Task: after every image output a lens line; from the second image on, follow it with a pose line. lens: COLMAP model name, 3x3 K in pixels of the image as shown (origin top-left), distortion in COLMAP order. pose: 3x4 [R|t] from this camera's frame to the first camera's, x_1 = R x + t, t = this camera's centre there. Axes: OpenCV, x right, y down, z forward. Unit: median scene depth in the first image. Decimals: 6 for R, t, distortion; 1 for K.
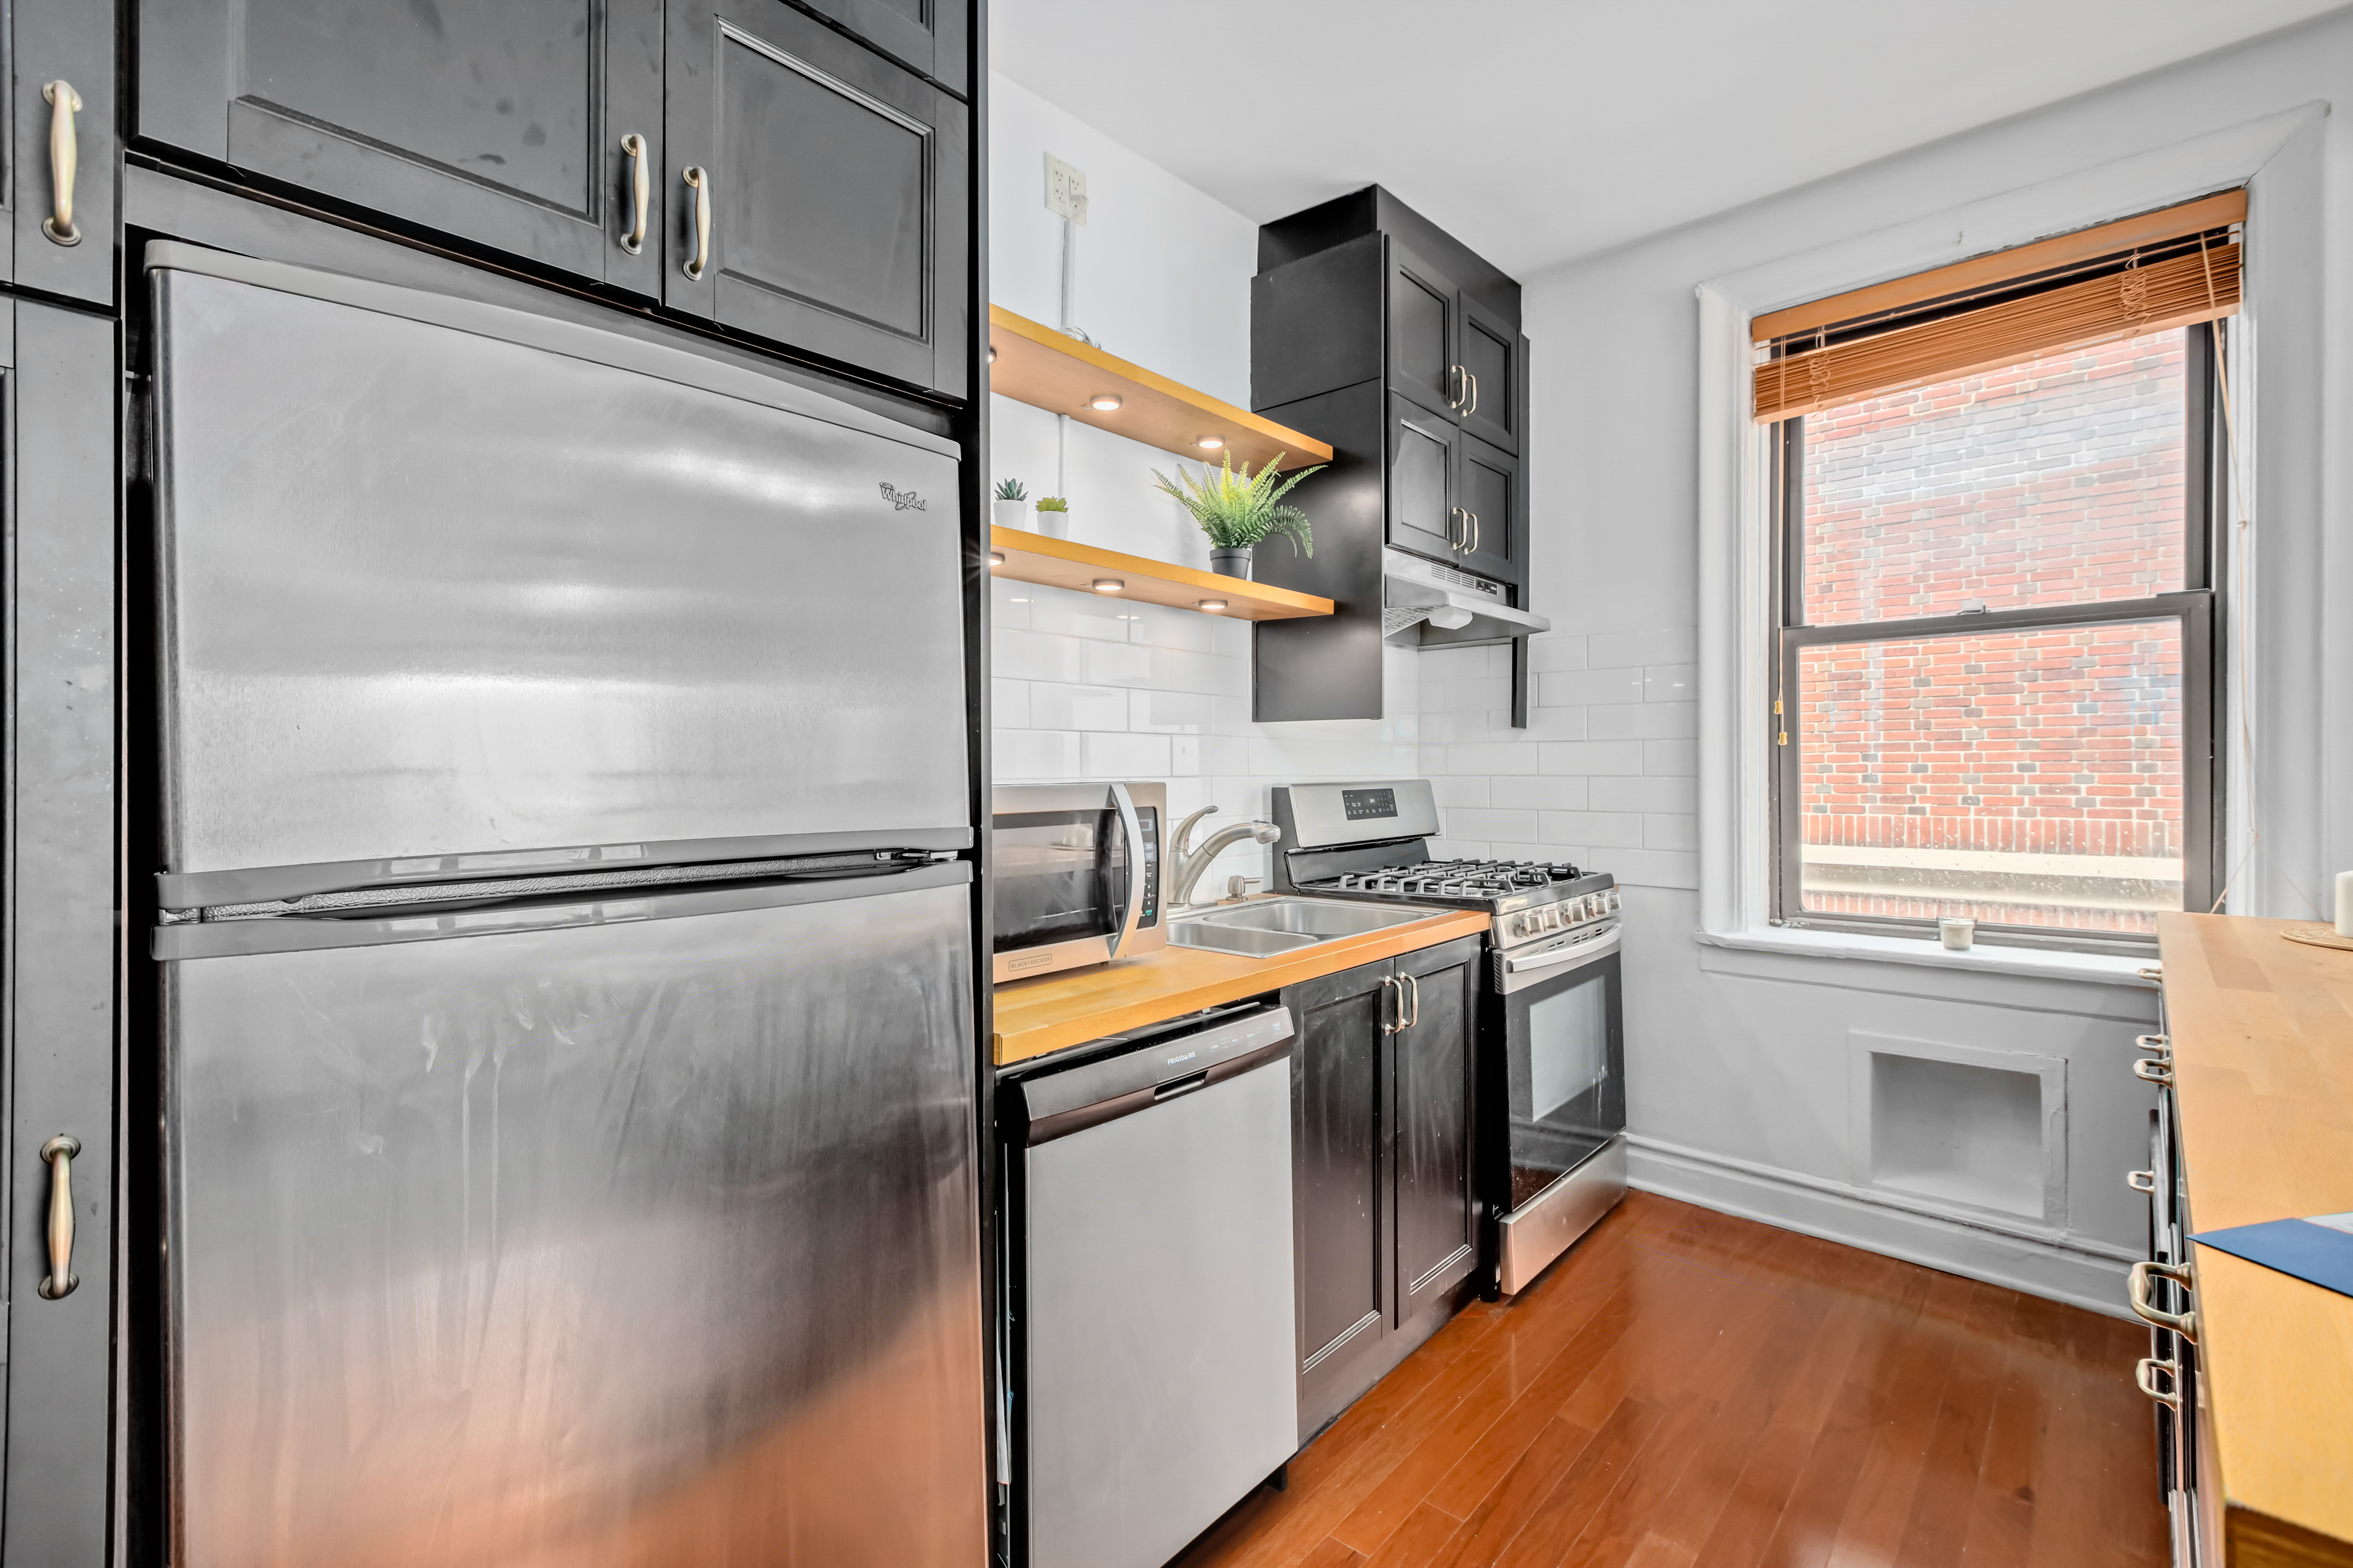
lens RADIAL K [[1061.1, 0, 1143.6], [0, 1061.1, 774.5], [0, 0, 1]] dist [0.005621, -0.001889]
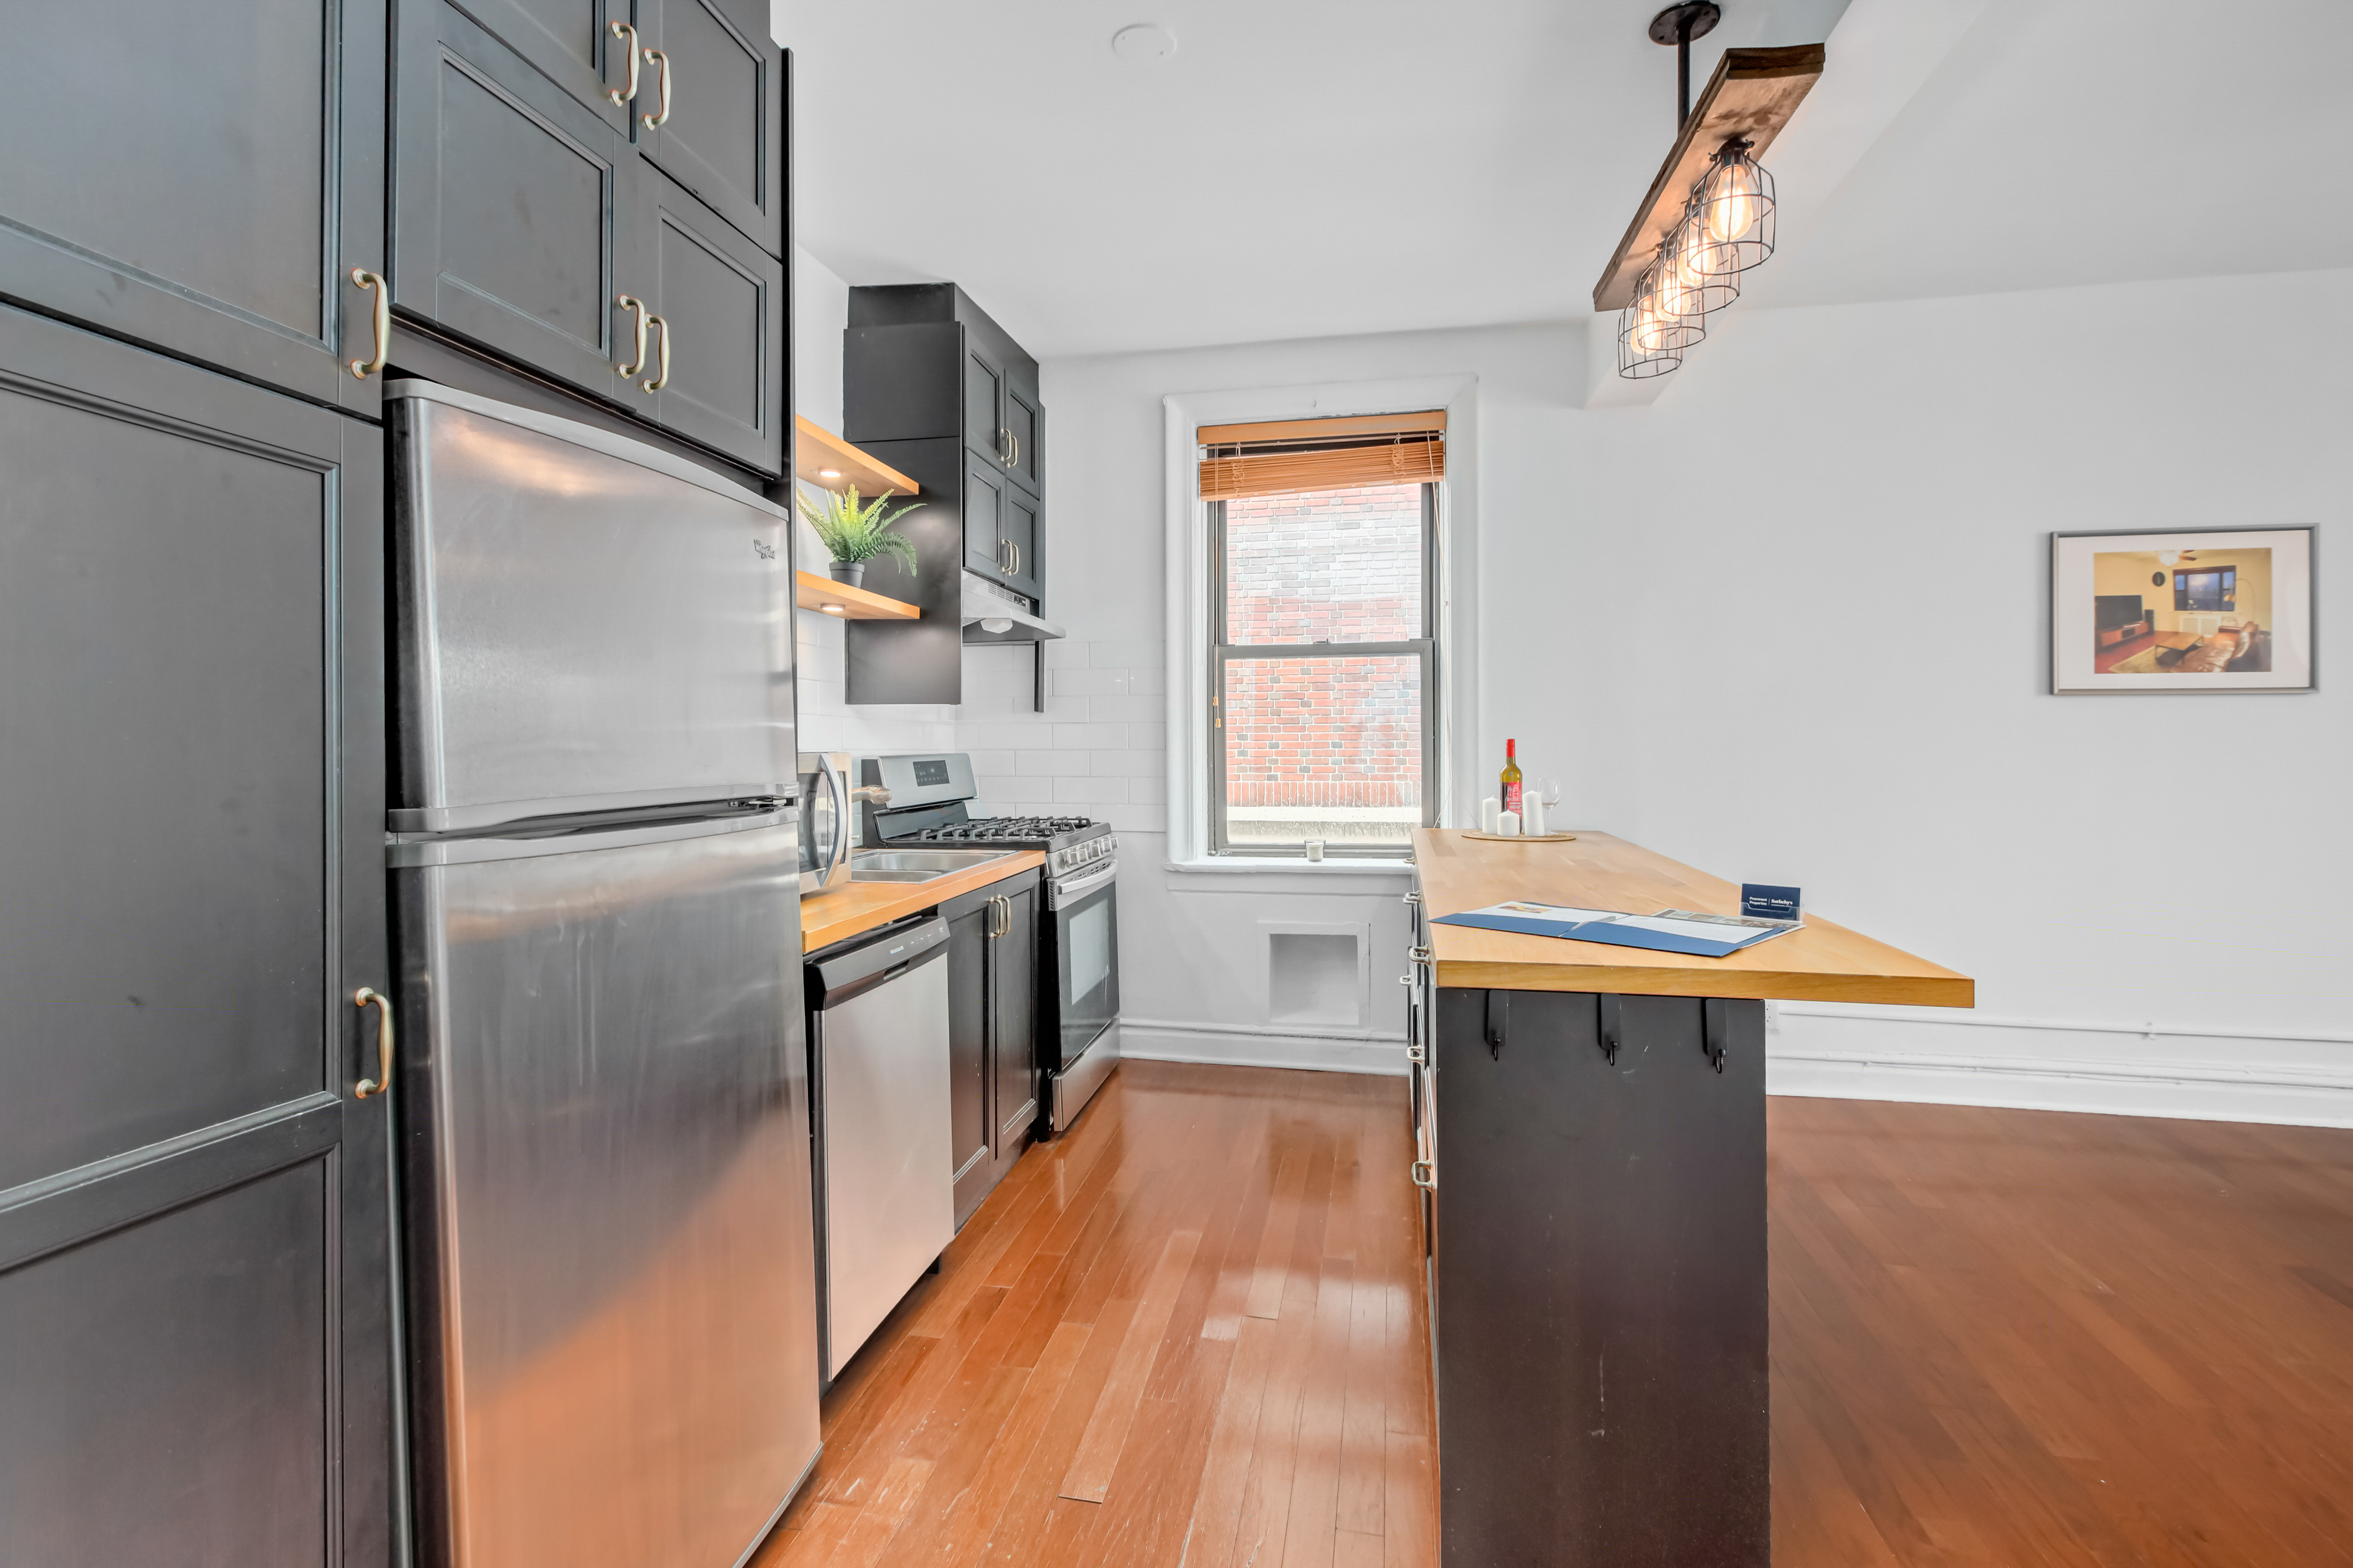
lens RADIAL K [[1089.2, 0, 1172.5], [0, 1089.2, 745.1], [0, 0, 1]] dist [0.003884, -0.002016]
pose [[0.852763, 0.000972, 0.522297, -0.240071], [0.002839, 0.999975, -0.006495, 0.005495], [-0.522291, 0.007022, 0.852739, -0.243873]]
